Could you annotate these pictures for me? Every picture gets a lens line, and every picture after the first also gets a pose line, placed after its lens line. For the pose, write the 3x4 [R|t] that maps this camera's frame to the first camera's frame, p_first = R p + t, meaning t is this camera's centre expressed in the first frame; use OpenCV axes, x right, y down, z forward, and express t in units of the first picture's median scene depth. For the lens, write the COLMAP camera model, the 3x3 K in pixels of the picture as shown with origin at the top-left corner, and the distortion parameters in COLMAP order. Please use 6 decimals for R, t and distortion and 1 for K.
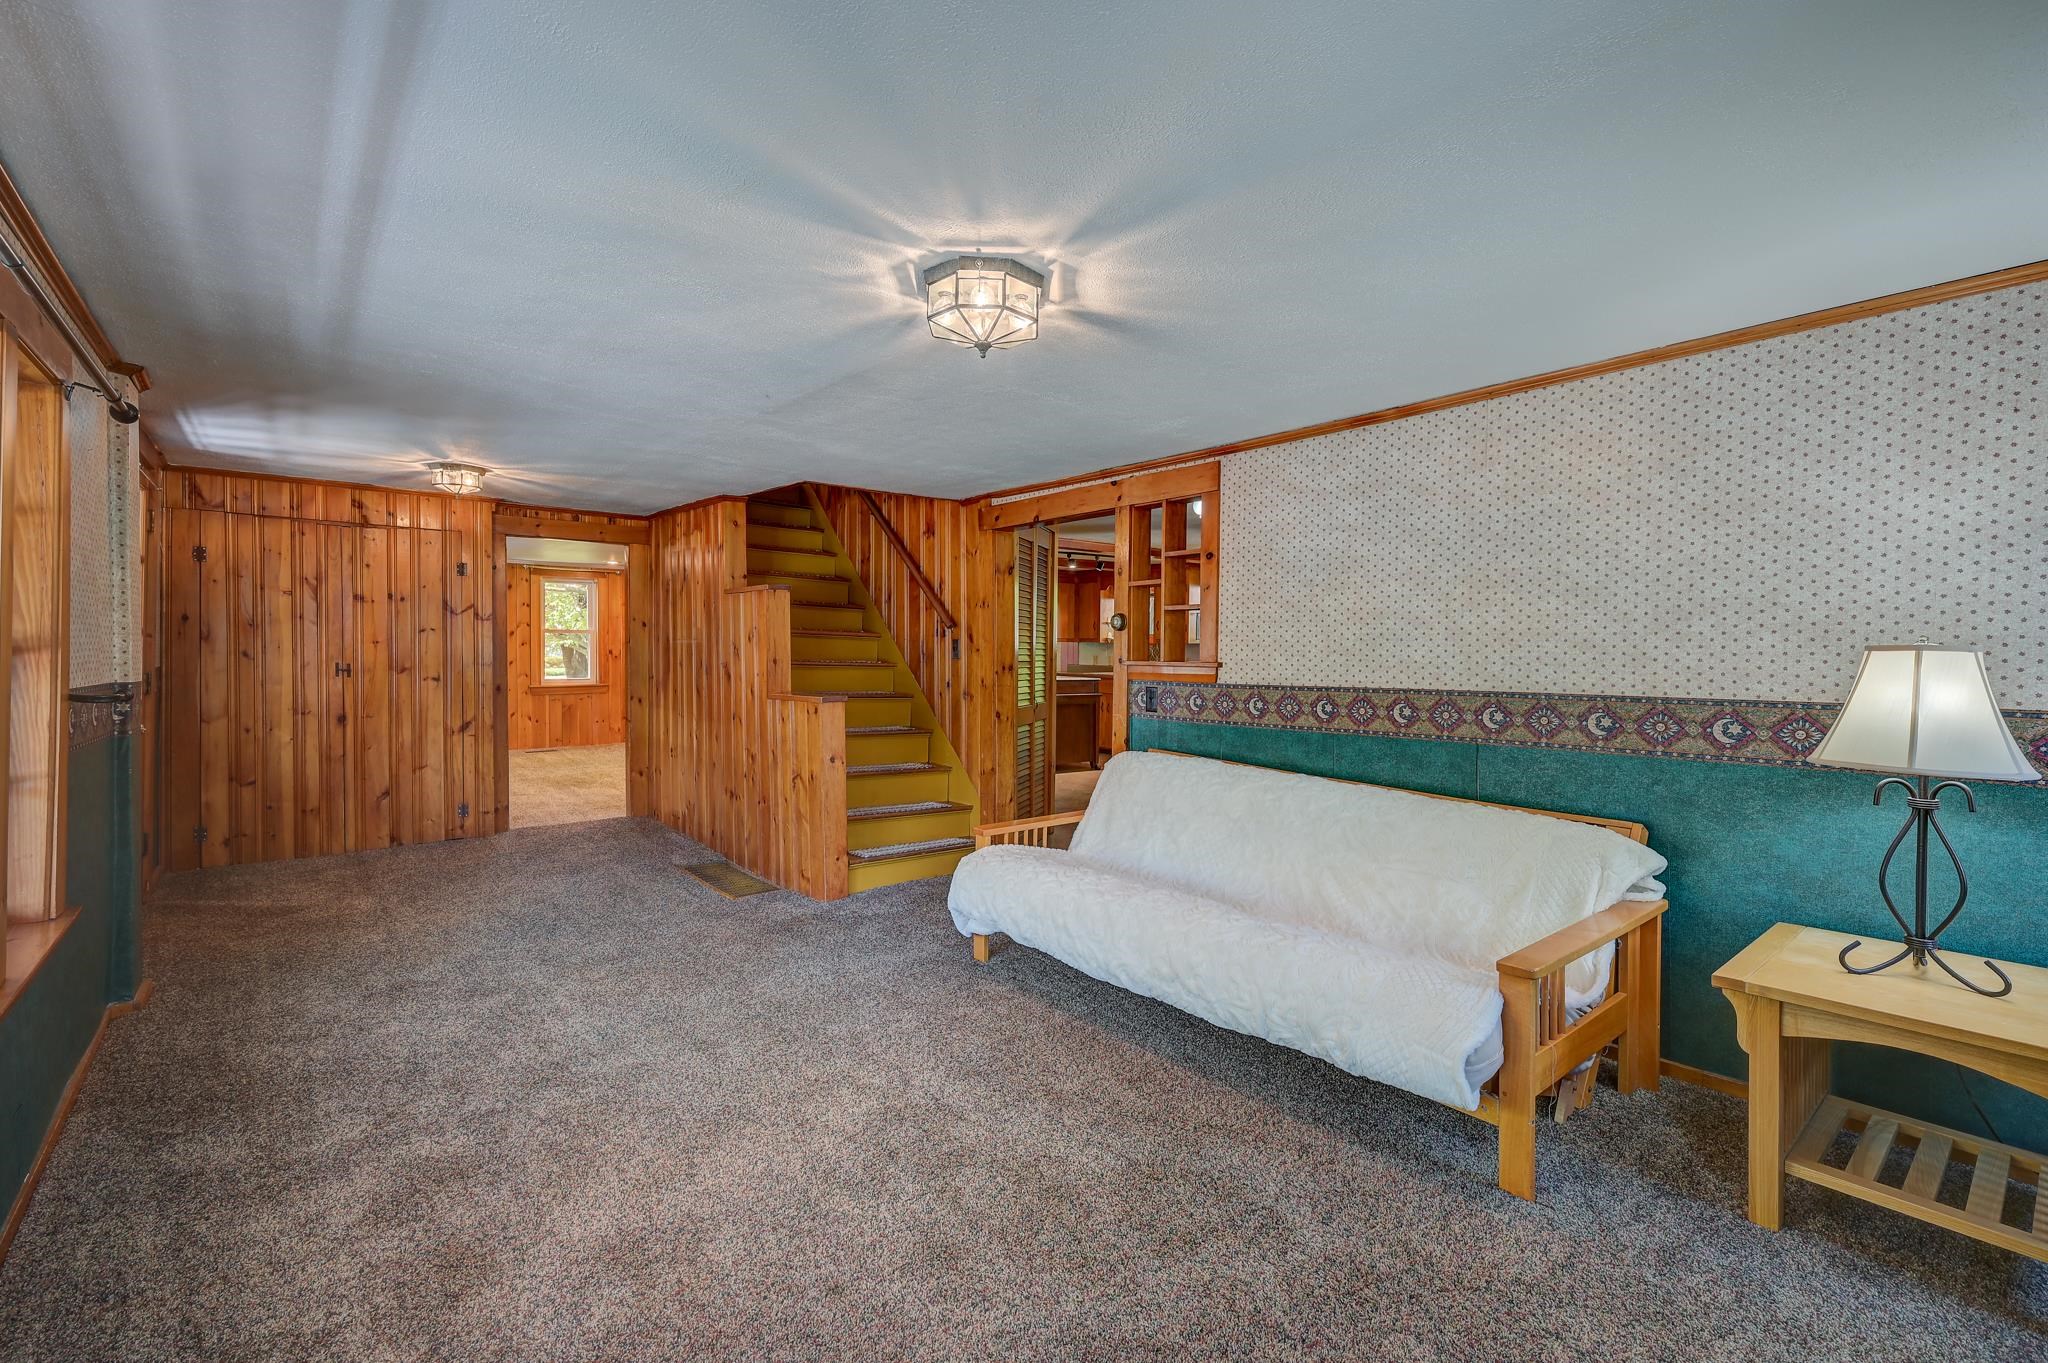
lens RADIAL K [[891.9, 0, 1014.5], [0, 891.9, 675.0], [0, 0, 1]] dist [0.004189, 0.000788]
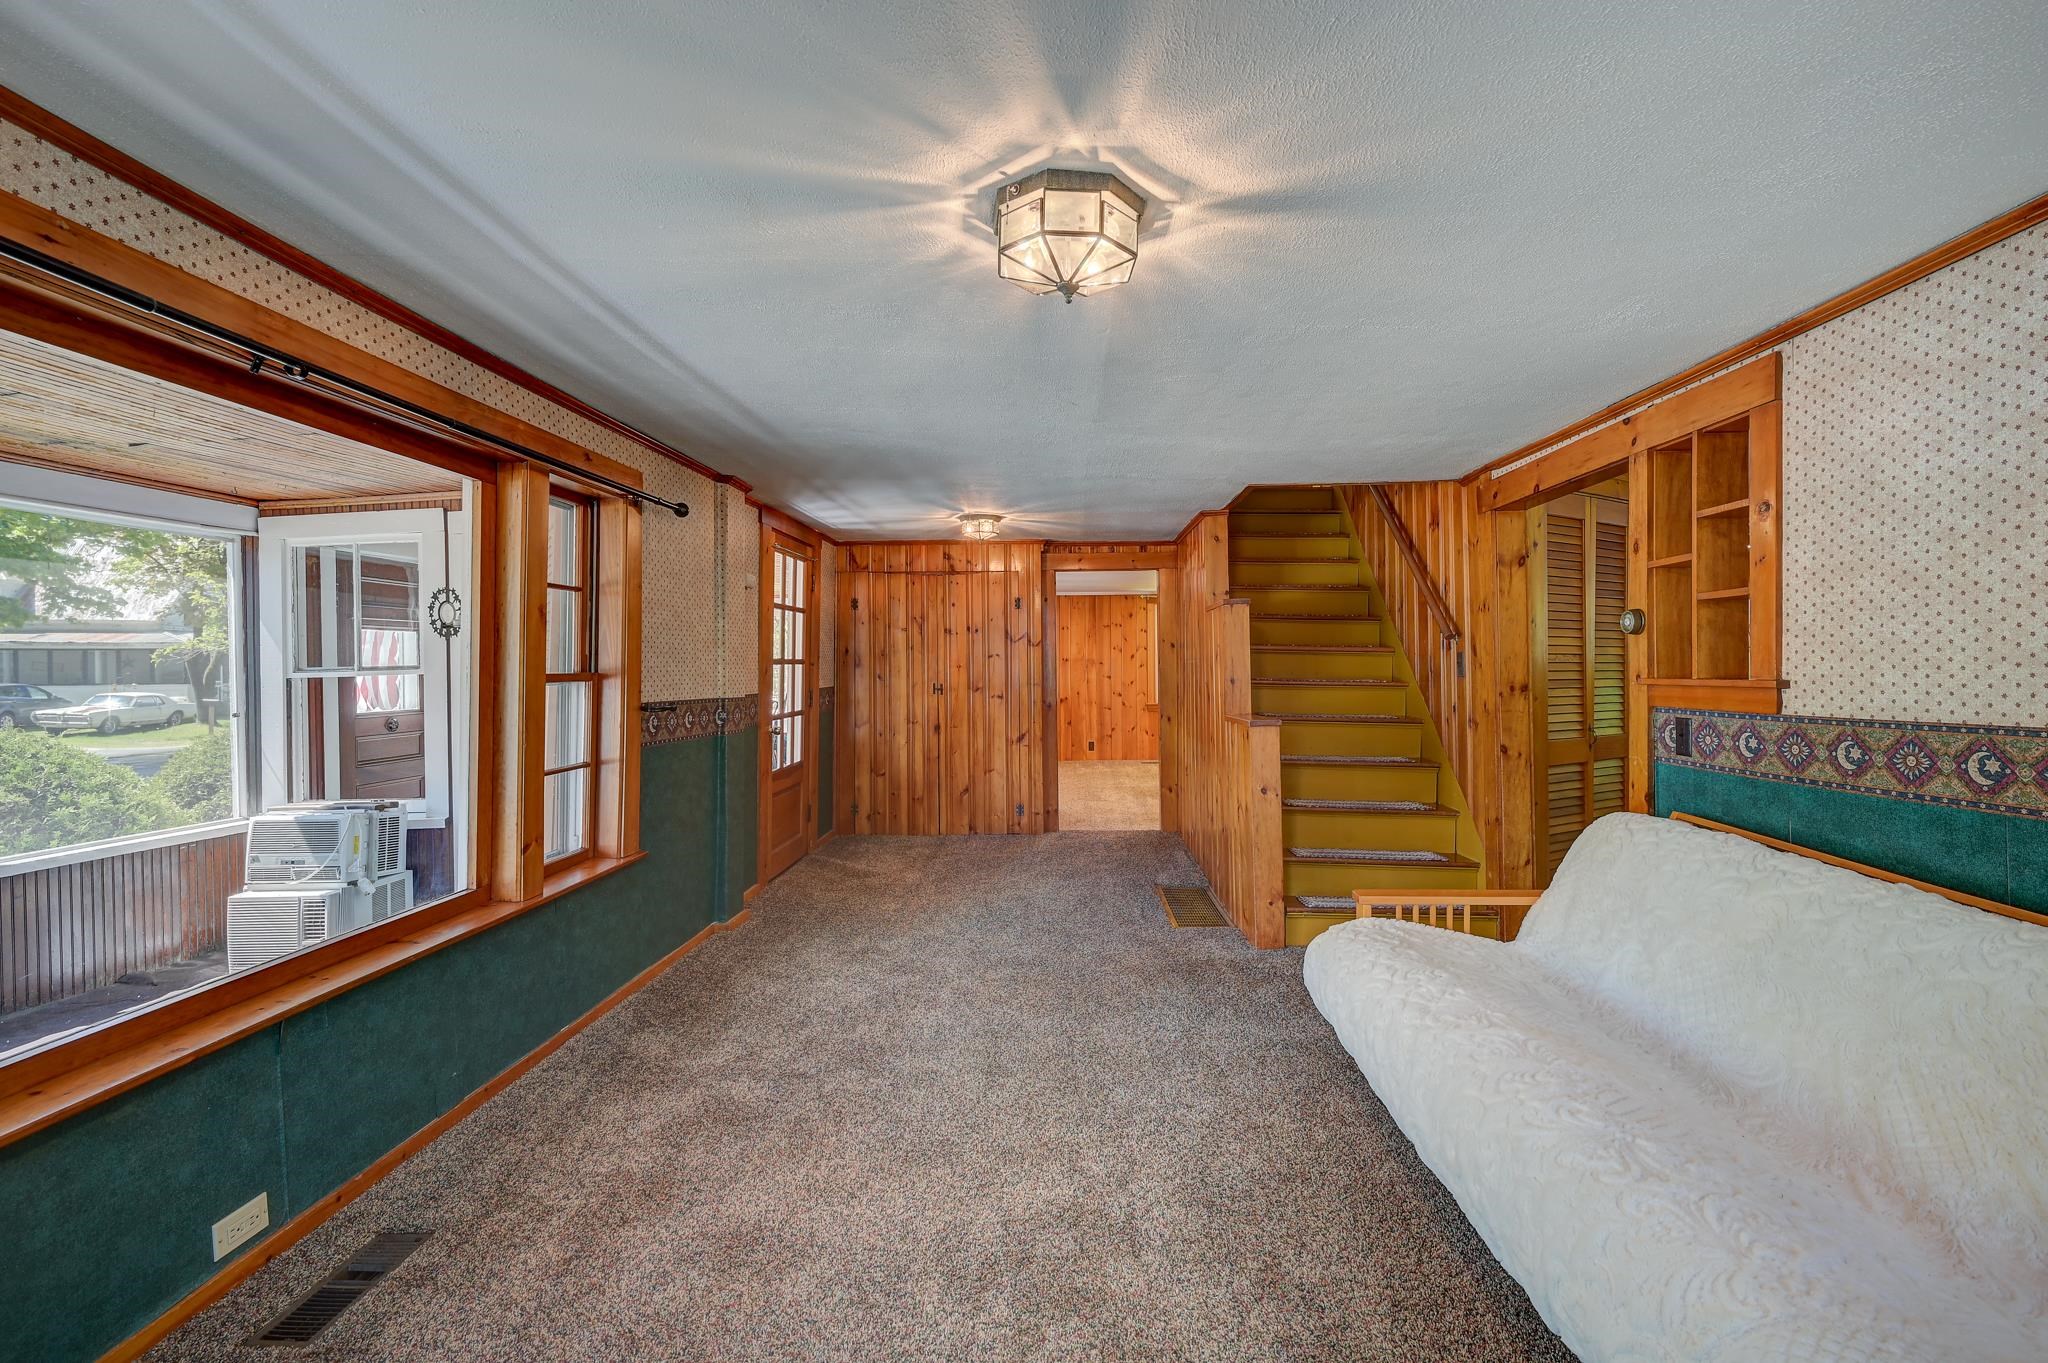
lens RADIAL K [[891.9, 0, 1014.5], [0, 891.9, 675.0], [0, 0, 1]] dist [0.004189, 0.000788]
pose [[0.751387, -0.008154, -0.659811, 0.210209], [-0.006097, 0.999795, -0.019299, -0.002344], [0.659833, 0.018524, 0.751184, 0.171346]]
